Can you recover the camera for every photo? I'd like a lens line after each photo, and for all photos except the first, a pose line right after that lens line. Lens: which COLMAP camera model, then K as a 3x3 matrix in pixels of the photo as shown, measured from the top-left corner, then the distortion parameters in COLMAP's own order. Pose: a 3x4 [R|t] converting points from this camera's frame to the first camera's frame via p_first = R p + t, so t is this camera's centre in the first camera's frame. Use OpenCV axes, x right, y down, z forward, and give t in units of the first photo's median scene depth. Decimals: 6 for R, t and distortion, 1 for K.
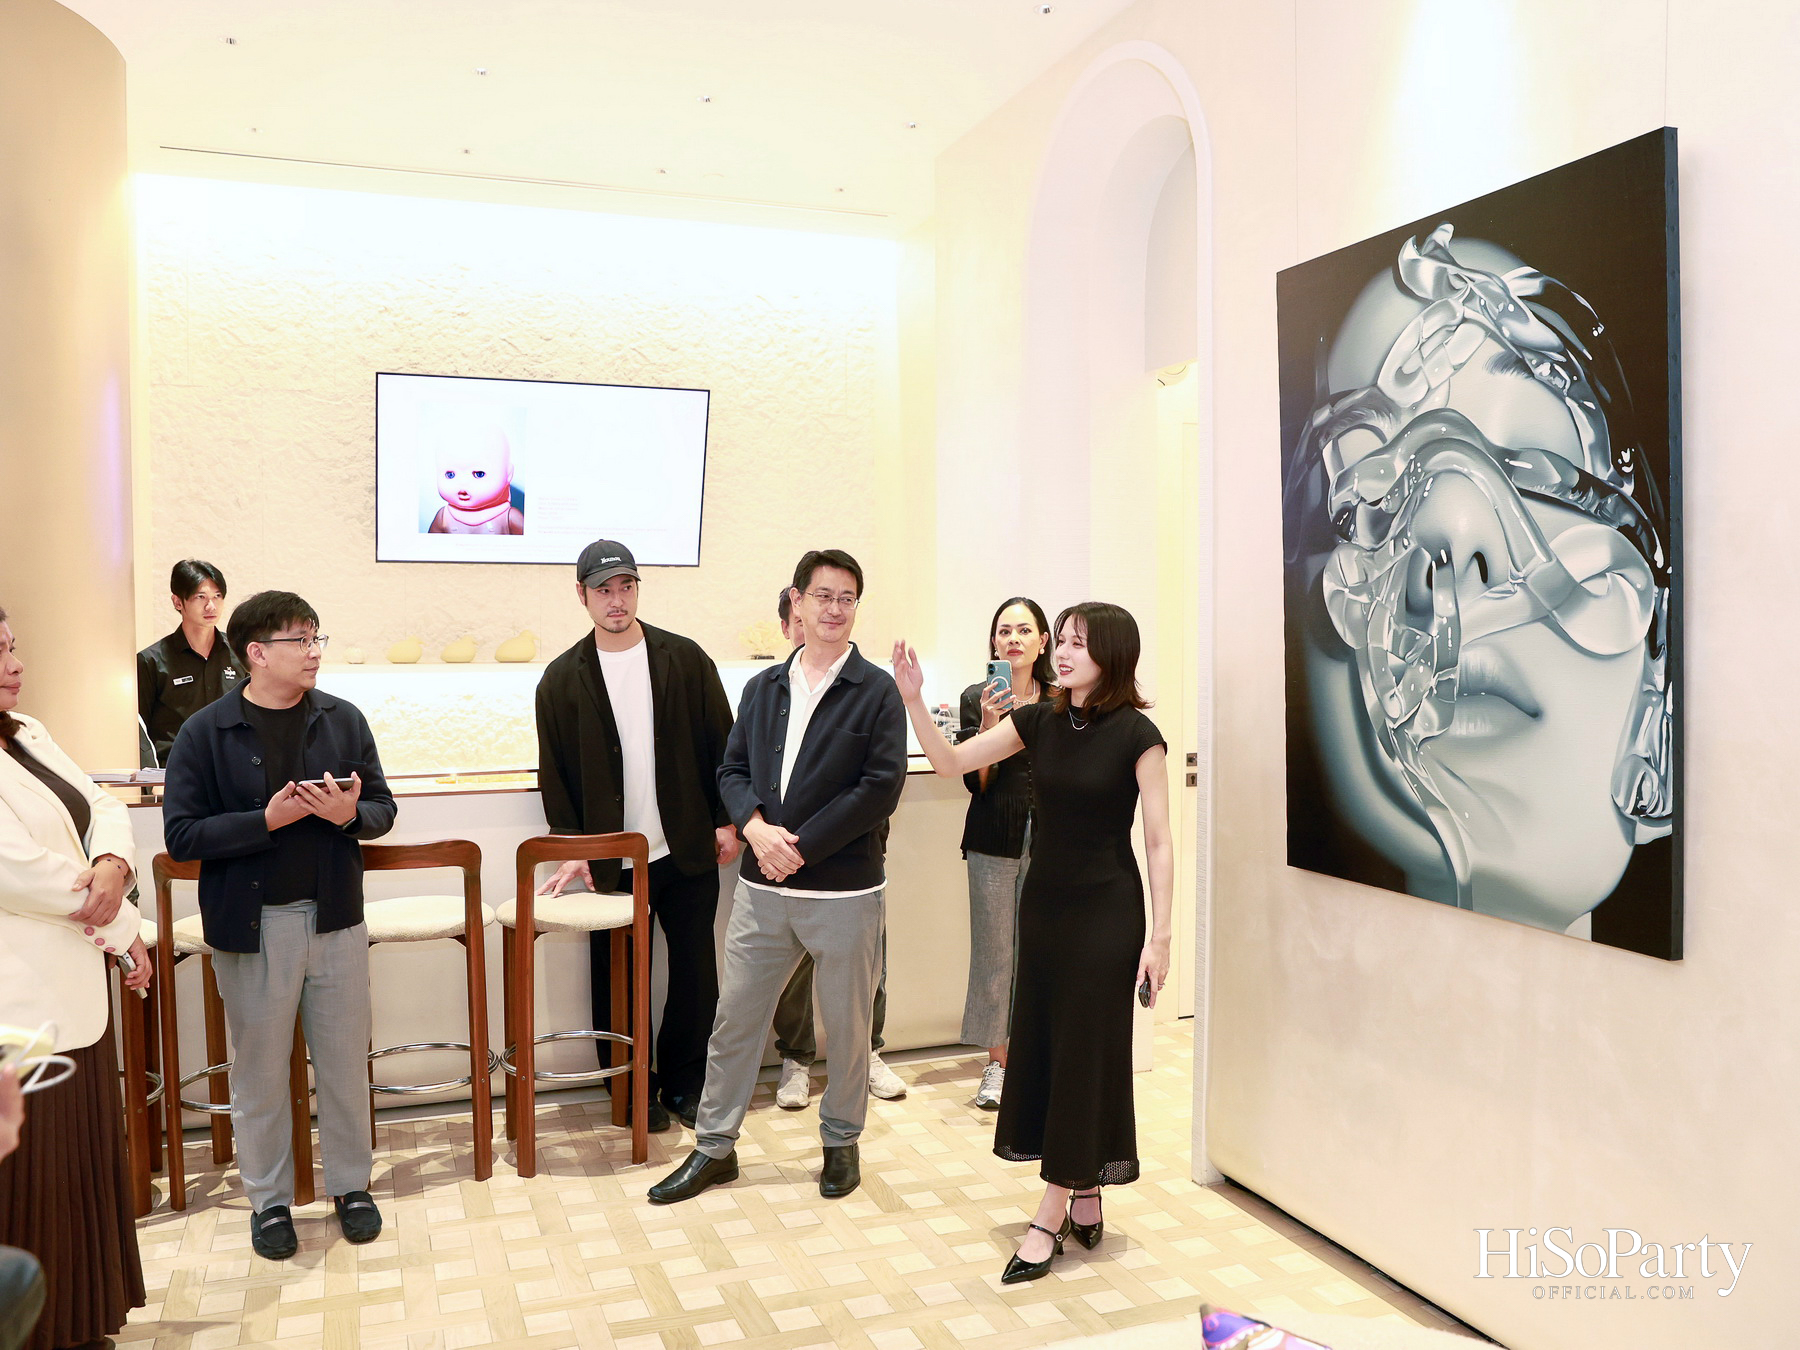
lens RADIAL K [[1687.7, 0, 870.6], [0, 1687.7, 701.6], [0, 0, 1]] dist [-0.097172, 0.000000]
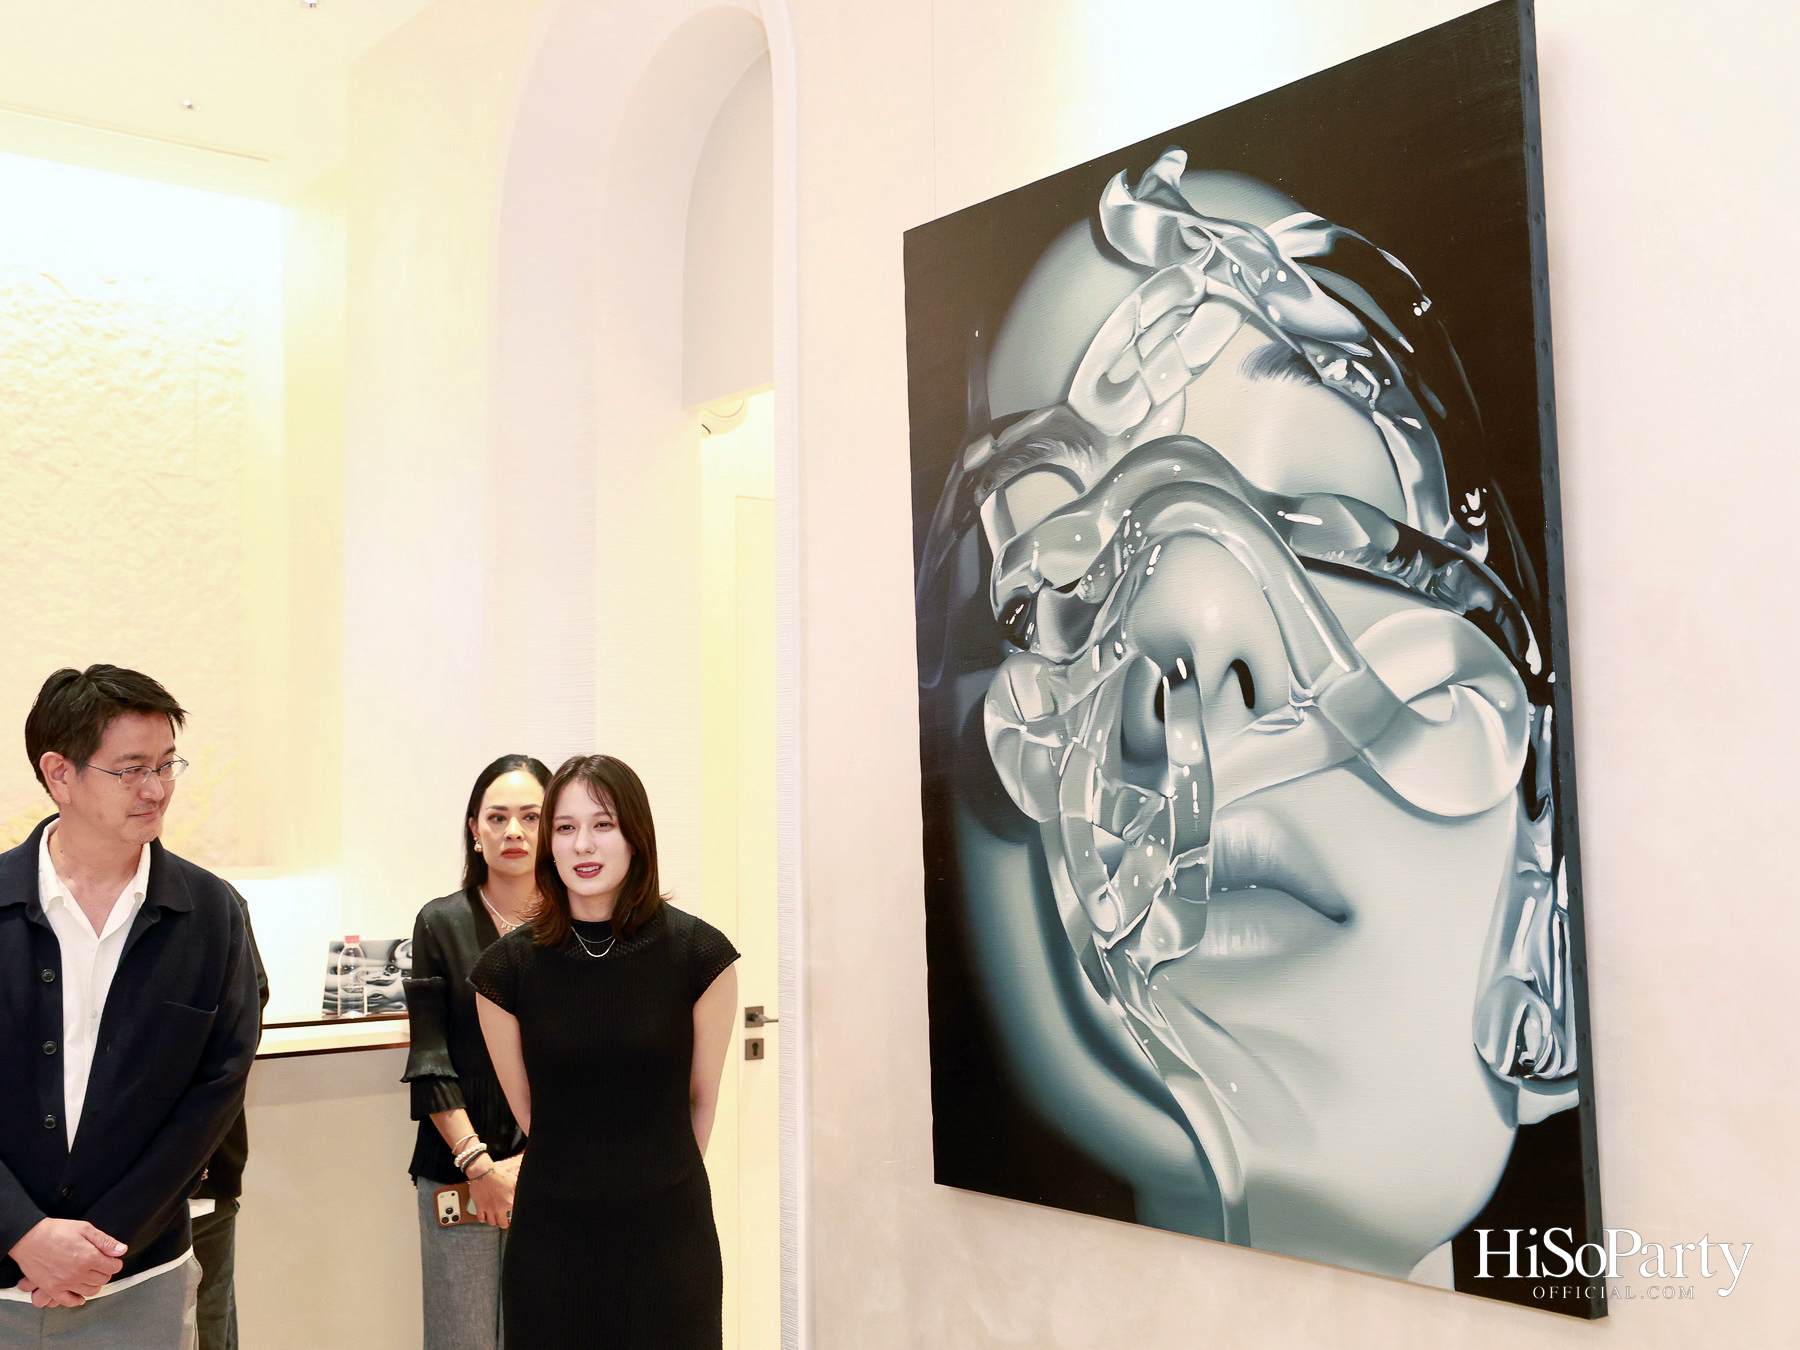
lens RADIAL K [[2352.9, 0, 994.2], [0, 2352.9, 601.0], [0, 0, 1]] dist [0.003960, 0.000000]
pose [[0.952648, 0.017671, 0.303563, 0.007349], [0.026408, 0.989730, -0.140488, 0.010358], [-0.302928, 0.141852, 0.942397, 0.185285]]
